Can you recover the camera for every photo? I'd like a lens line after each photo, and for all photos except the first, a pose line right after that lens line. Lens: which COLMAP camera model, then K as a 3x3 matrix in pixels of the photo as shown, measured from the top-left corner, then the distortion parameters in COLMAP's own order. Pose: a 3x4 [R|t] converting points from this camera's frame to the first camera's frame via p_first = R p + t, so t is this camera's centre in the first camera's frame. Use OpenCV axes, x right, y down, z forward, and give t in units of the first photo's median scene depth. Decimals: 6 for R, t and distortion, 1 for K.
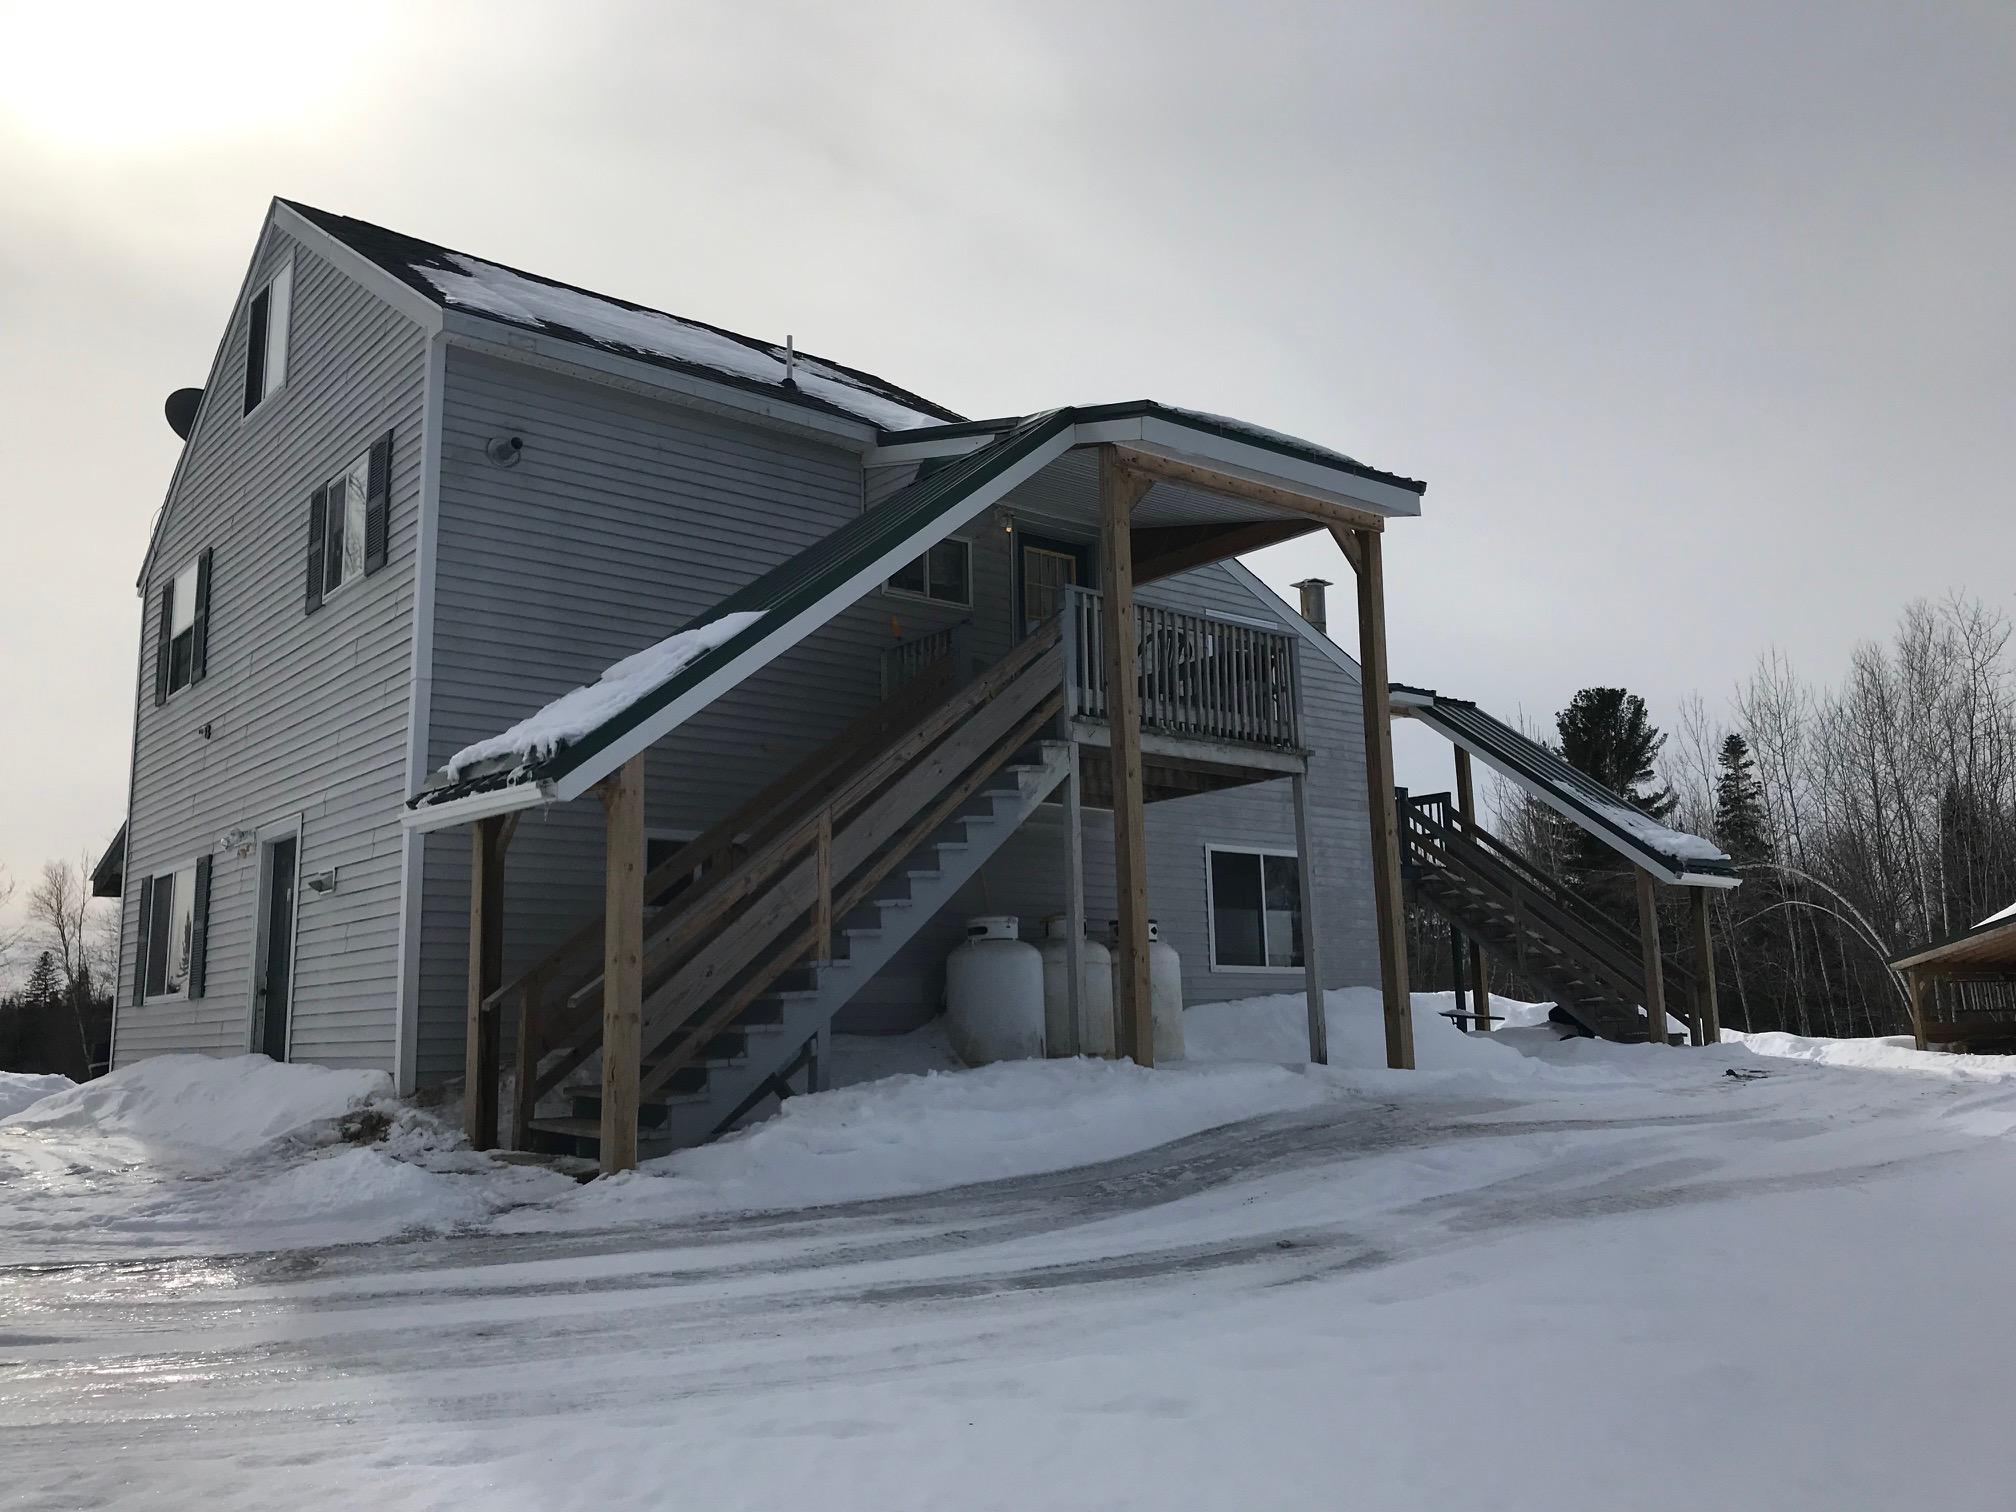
lens RADIAL K [[1660.6, 0, 1034.9], [0, 1660.6, 731.5], [0, 0, 1]] dist [0.079896, -0.136555]
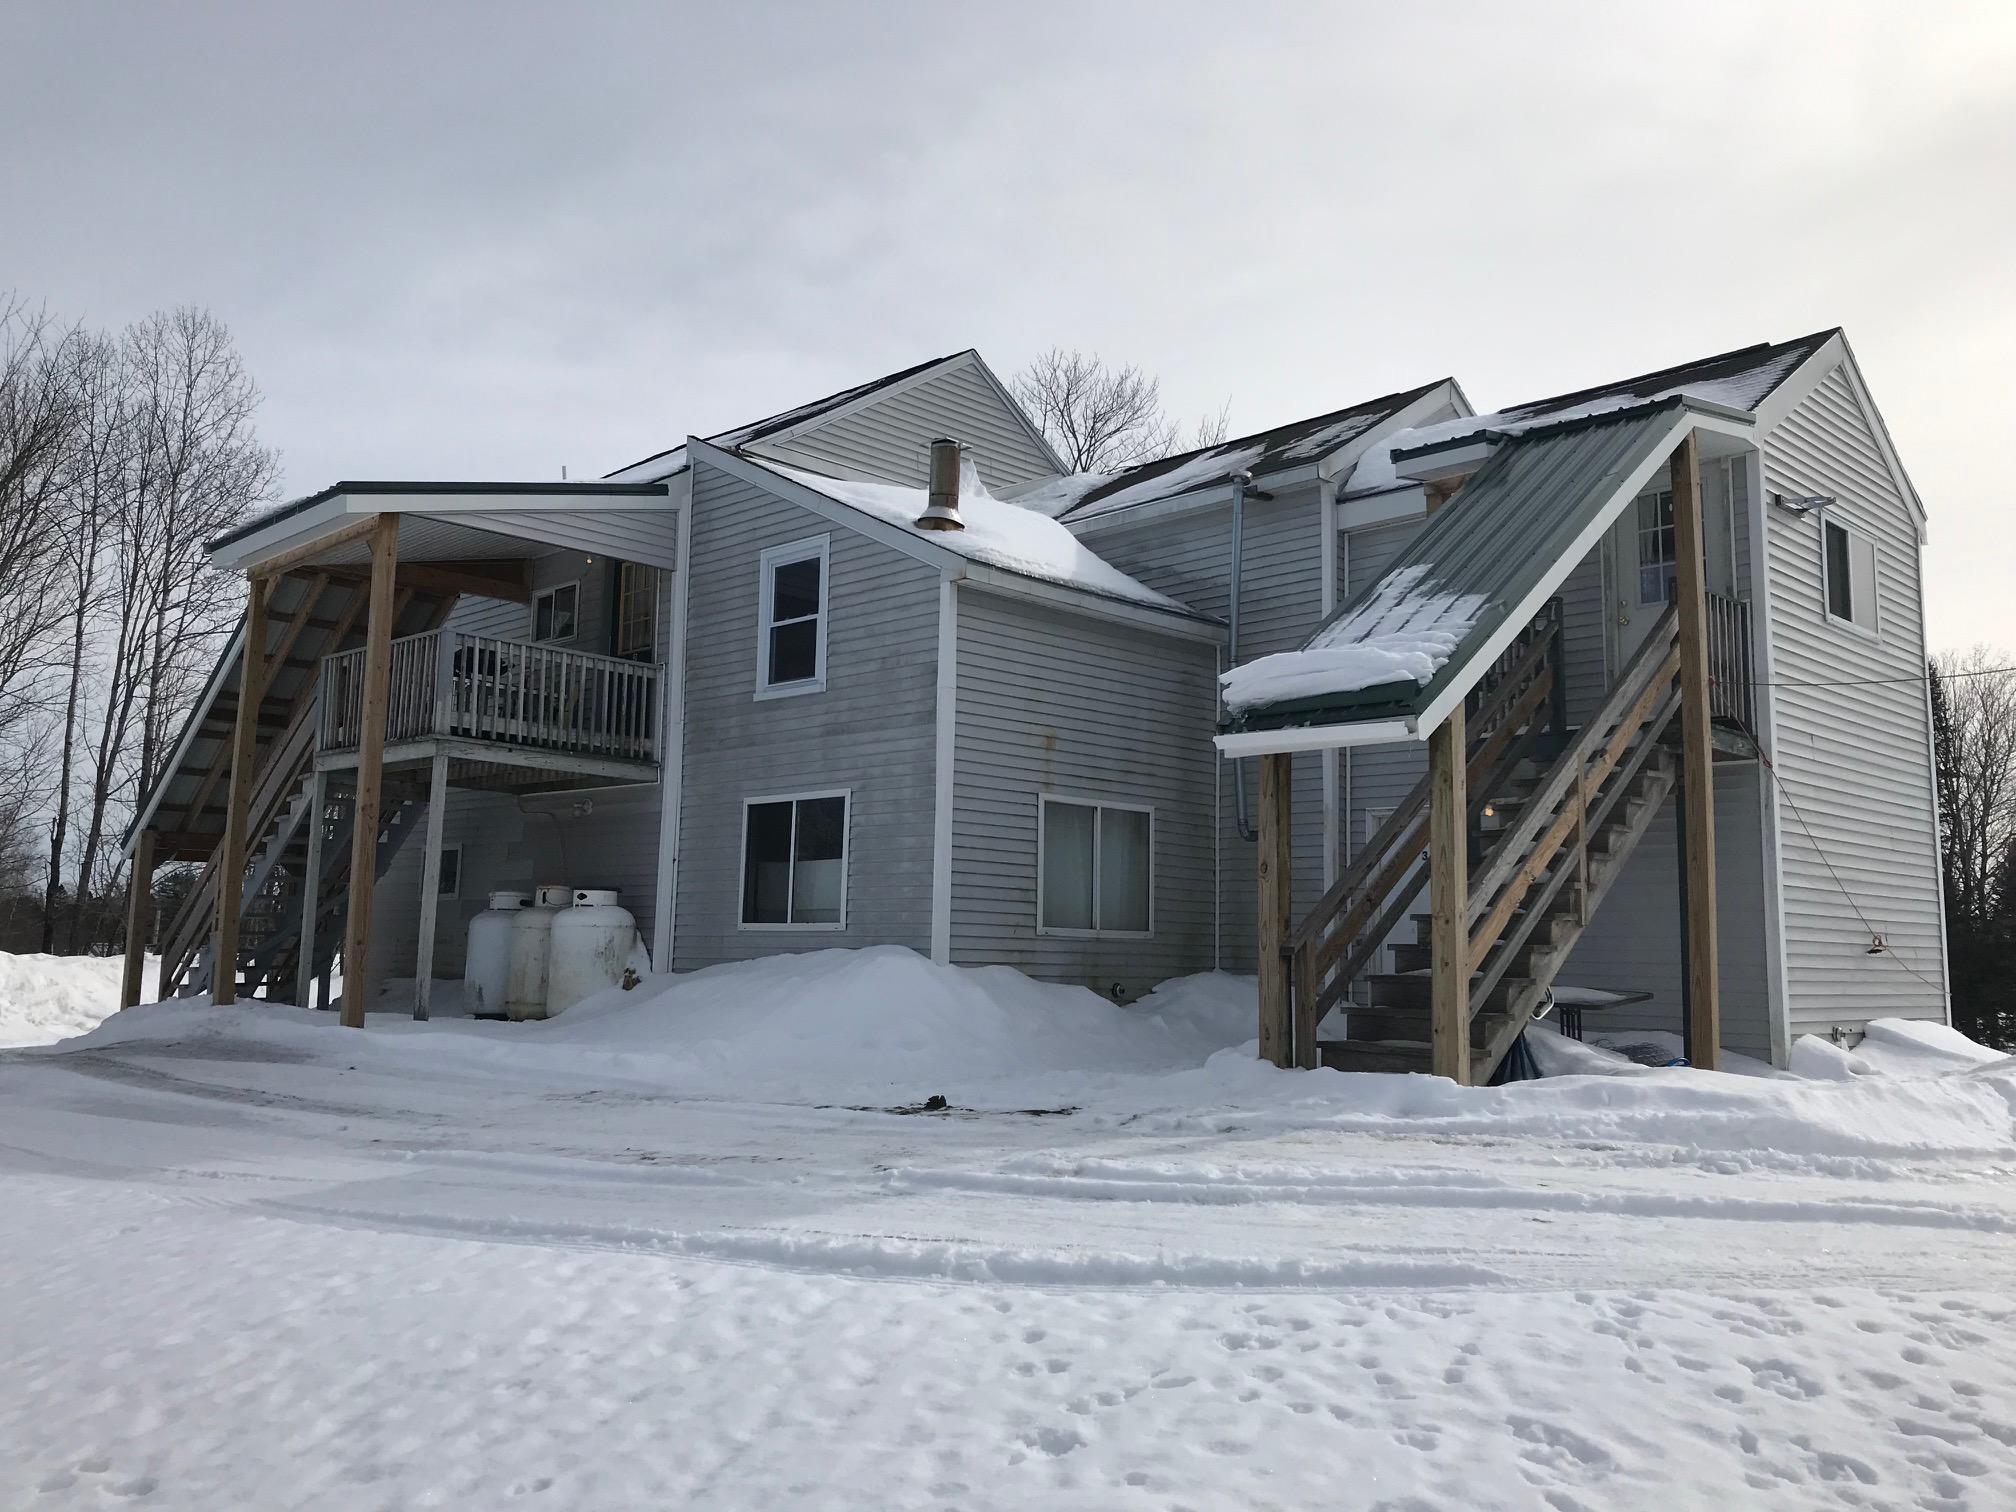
lens RADIAL K [[1660.6, 0, 1034.9], [0, 1660.6, 731.5], [0, 0, 1]] dist [0.079896, -0.136555]
pose [[0.098590, -0.112631, -0.988734, 1.092521], [0.157509, 0.982816, -0.096251, 0.150511], [0.982584, -0.146245, 0.114636, 1.067702]]
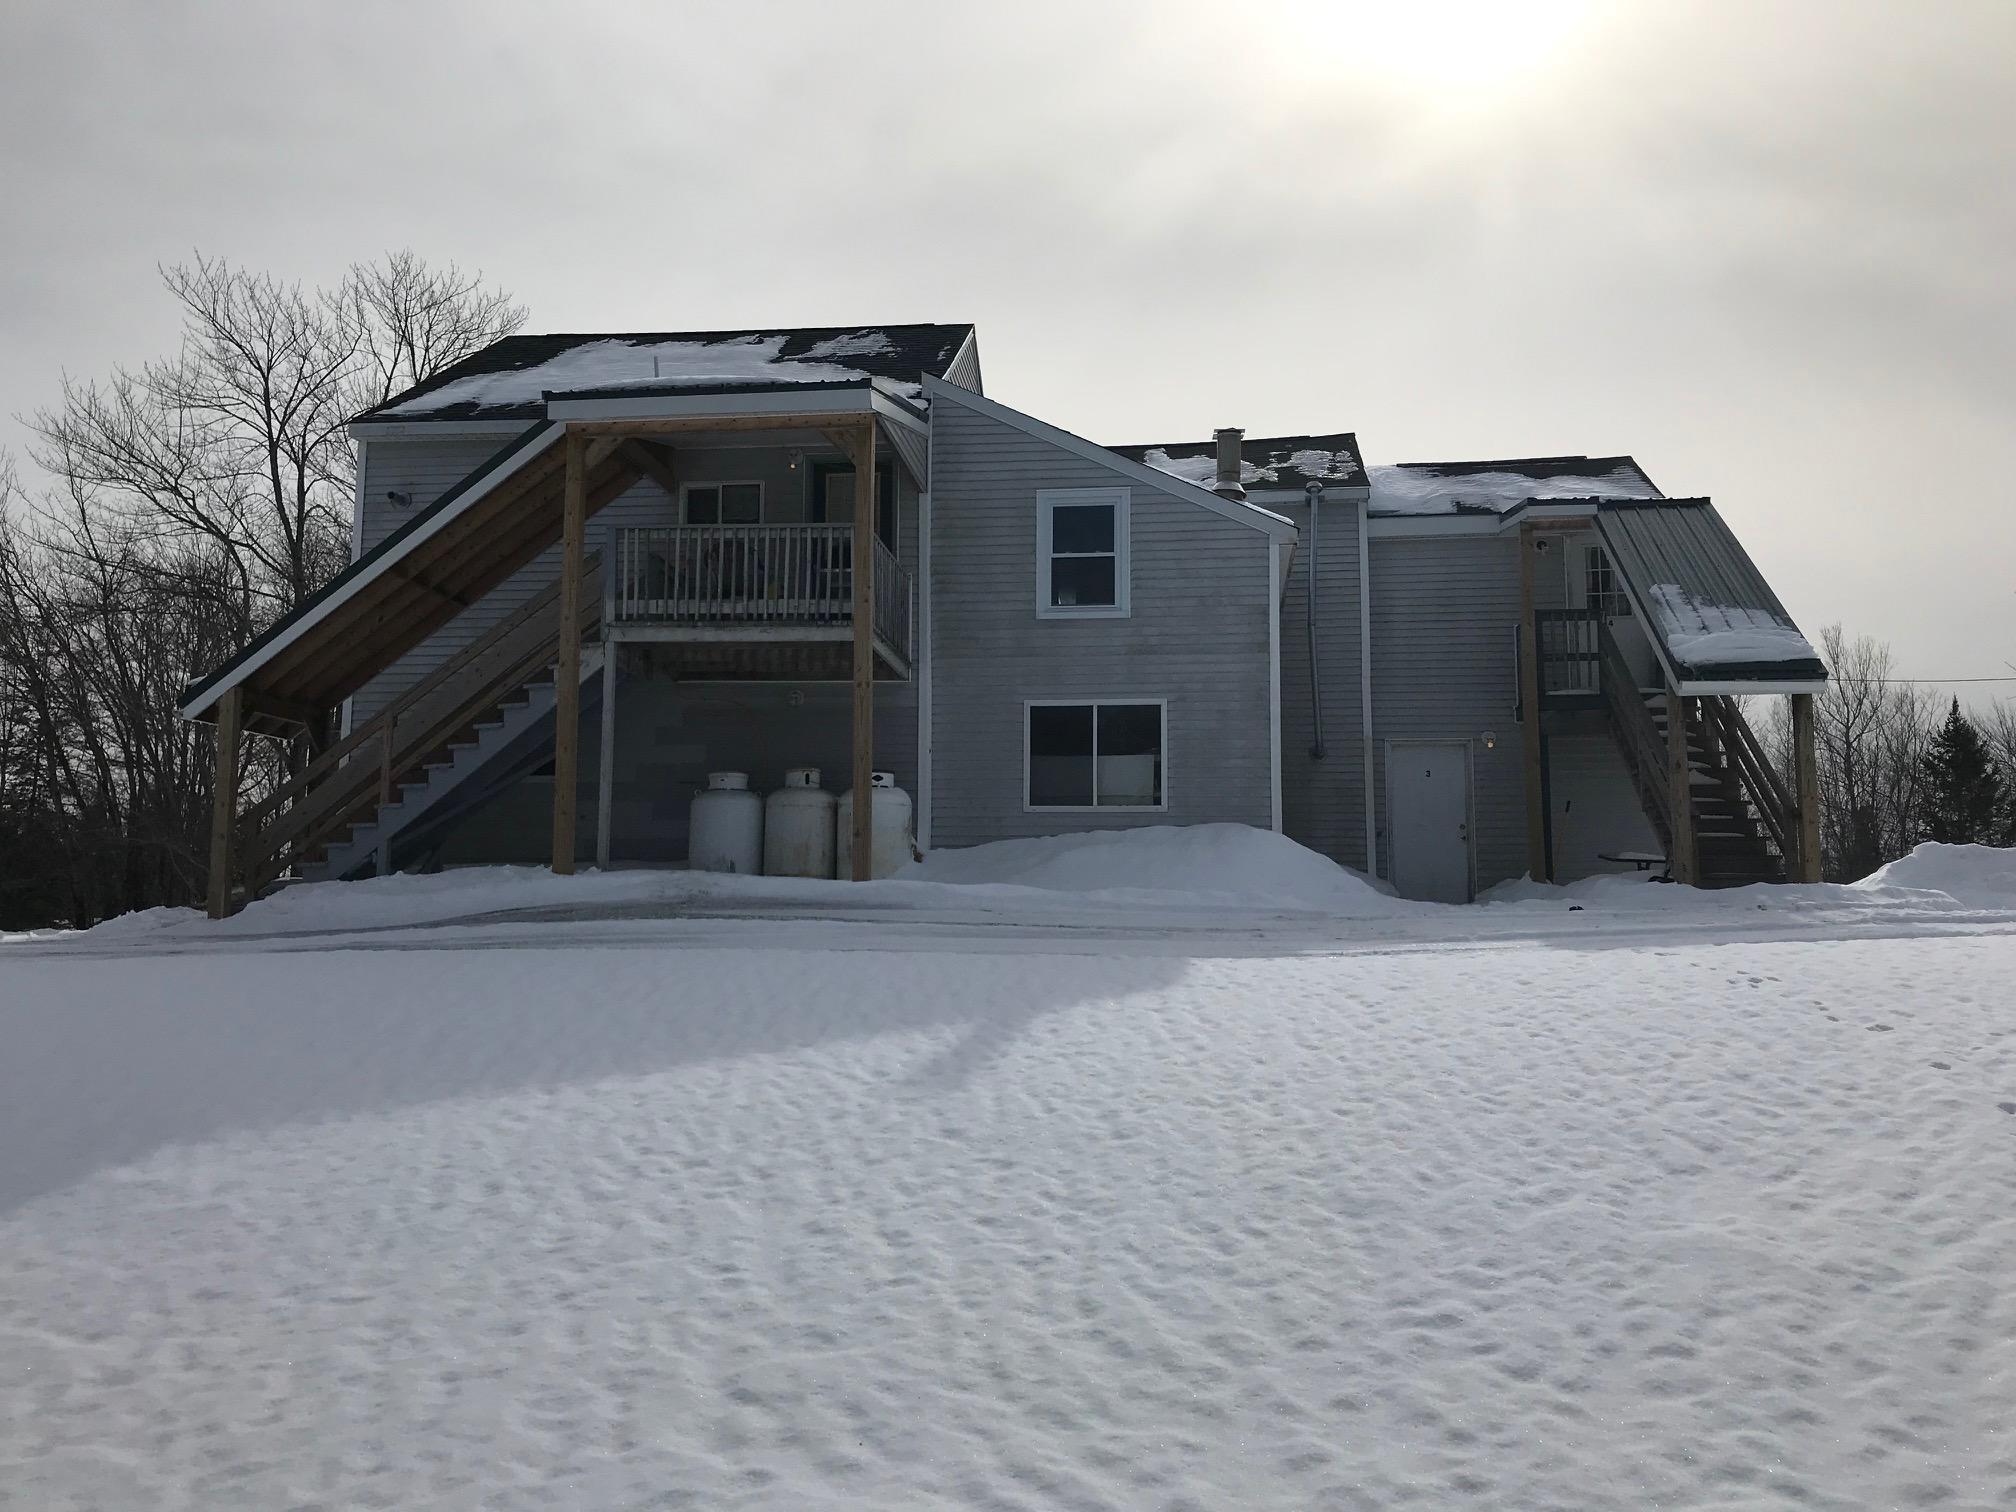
lens RADIAL K [[1660.6, 0, 1034.9], [0, 1660.6, 731.5], [0, 0, 1]] dist [0.079896, -0.136555]
pose [[0.693871, -0.066074, -0.717062, 0.925715], [0.111619, 0.993615, 0.016452, 0.071325], [0.711396, -0.091454, 0.696816, 0.213851]]
